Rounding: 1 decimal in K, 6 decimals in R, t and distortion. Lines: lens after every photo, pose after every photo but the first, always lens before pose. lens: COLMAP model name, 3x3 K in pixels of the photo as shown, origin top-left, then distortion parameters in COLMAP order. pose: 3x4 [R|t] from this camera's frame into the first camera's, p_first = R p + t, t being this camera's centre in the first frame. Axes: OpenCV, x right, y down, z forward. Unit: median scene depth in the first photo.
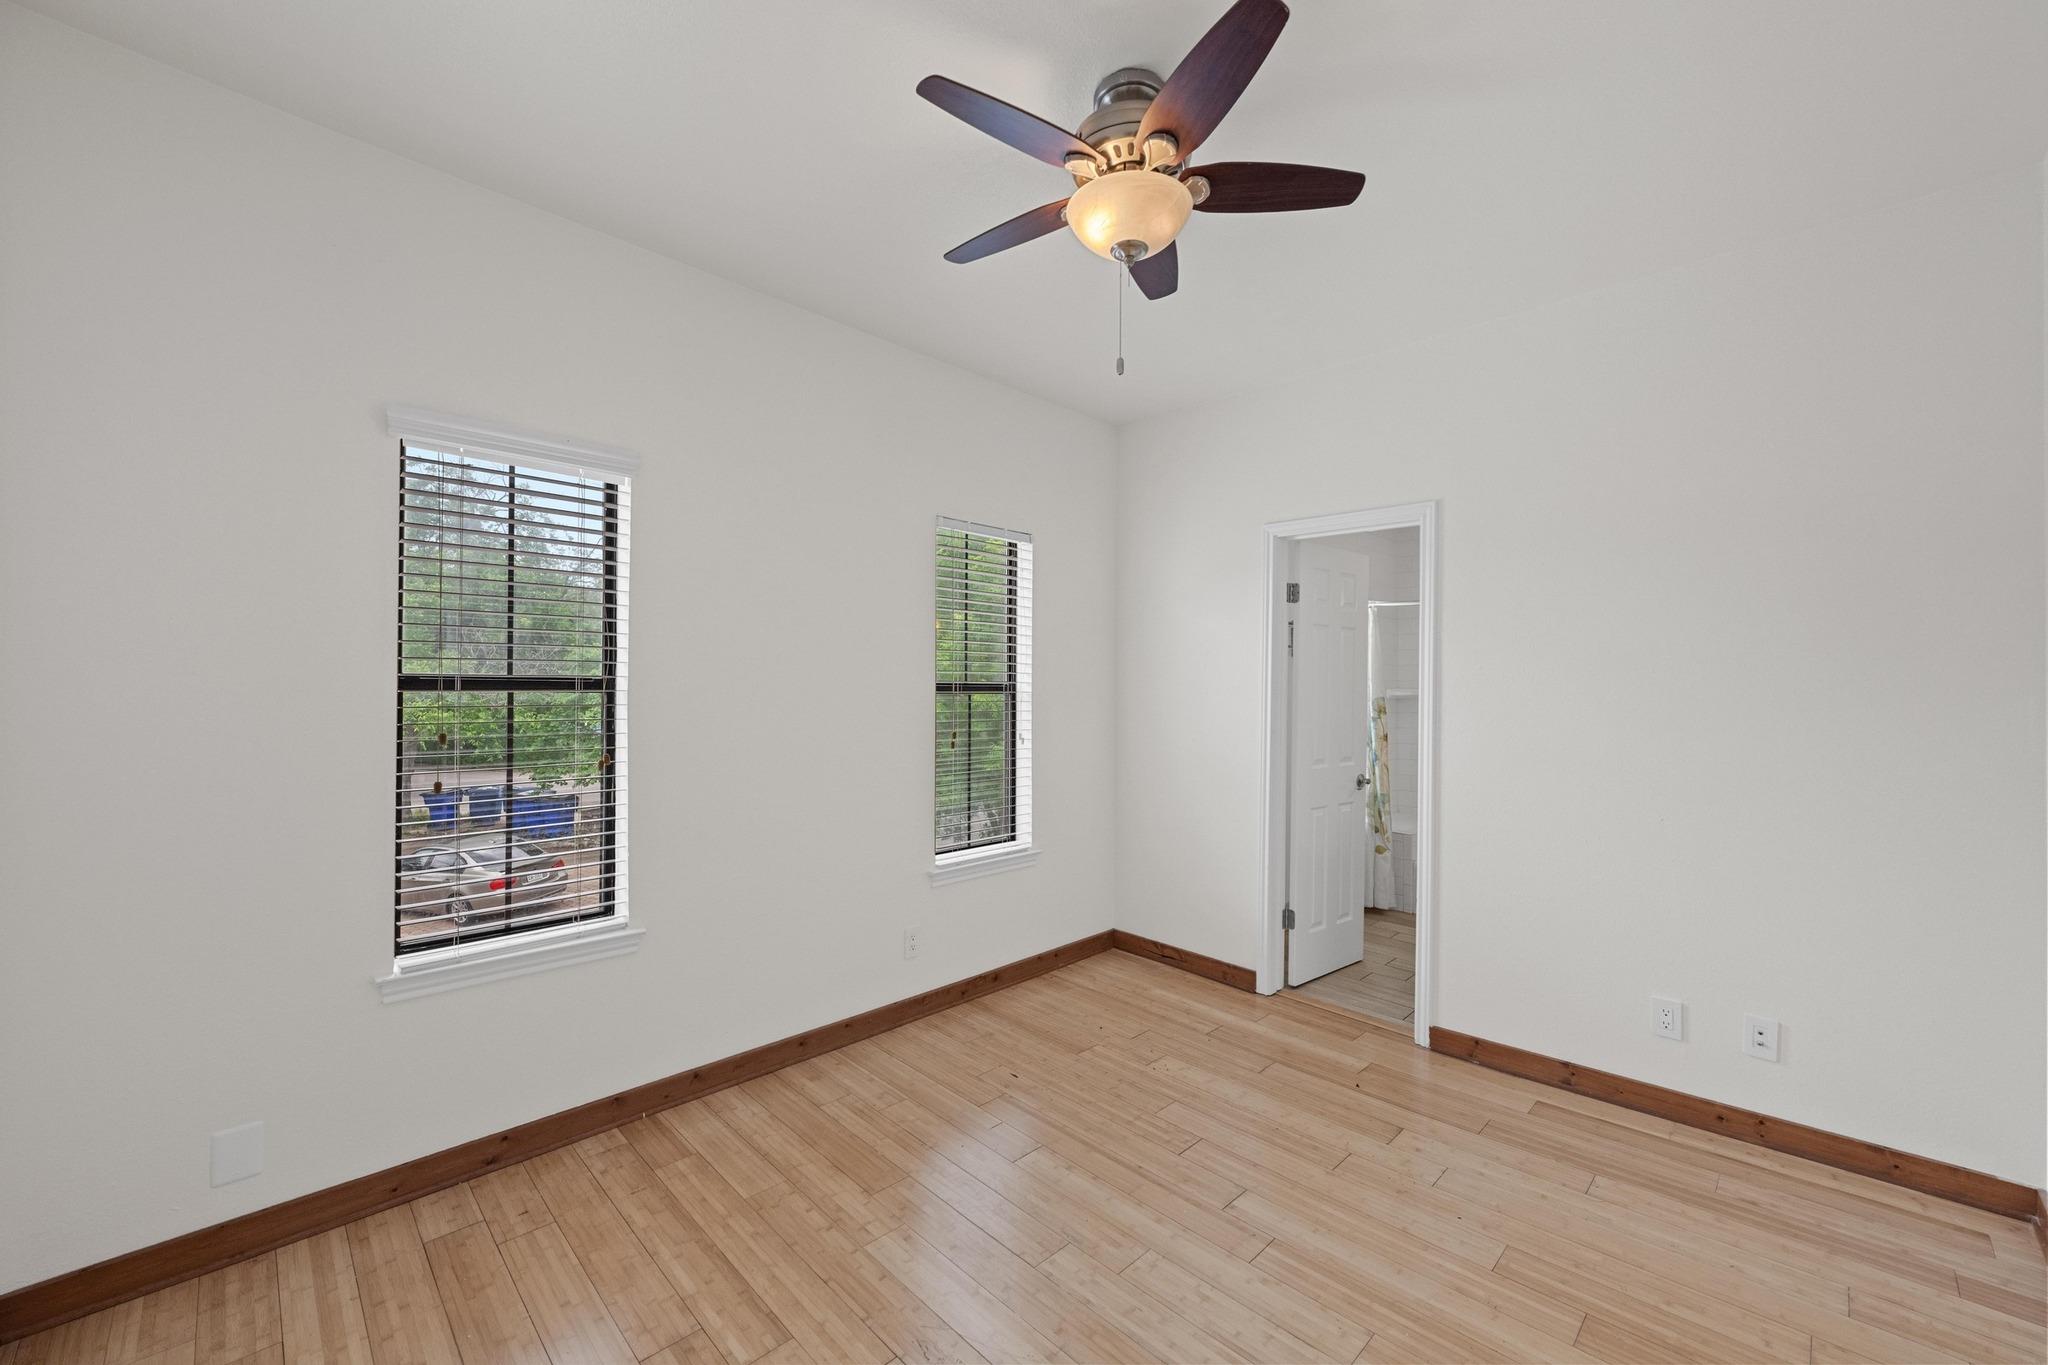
lens RADIAL K [[804.3, 0, 1025.1], [0, 804.3, 683.3], [0, 0, 1]] dist [-0.003589, 0.000143]
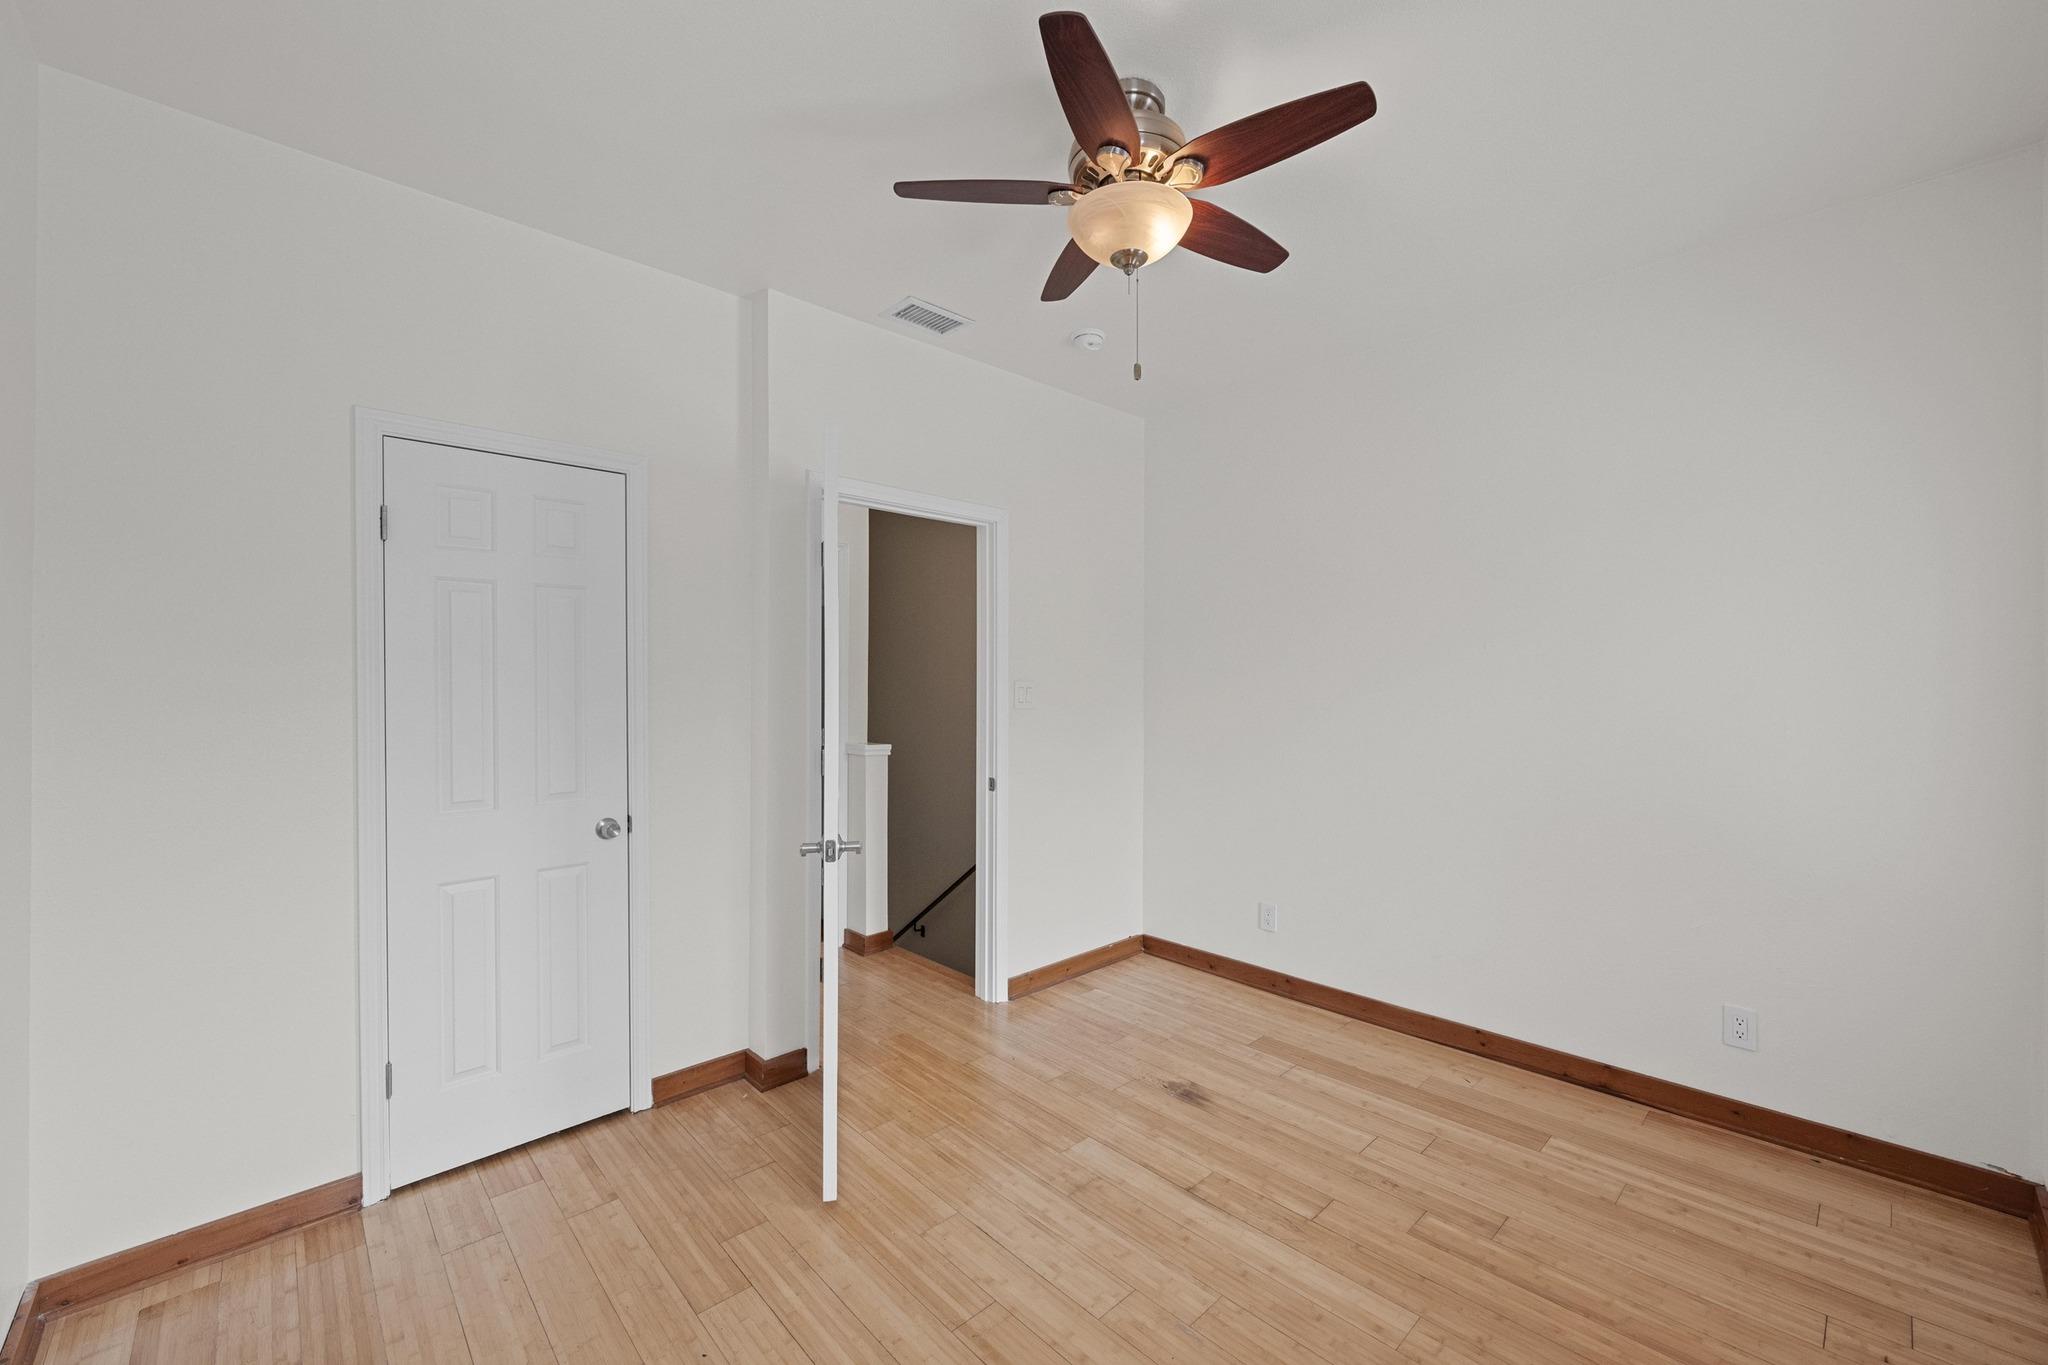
lens RADIAL K [[804.3, 0, 1025.1], [0, 804.3, 683.3], [0, 0, 1]] dist [-0.003589, 0.000143]
pose [[-0.999598, -0.004095, 0.028039, 0.230305], [-0.004283, 0.999969, -0.006656, 0.001388], [-0.028010, -0.006774, -0.999585, 2.027706]]
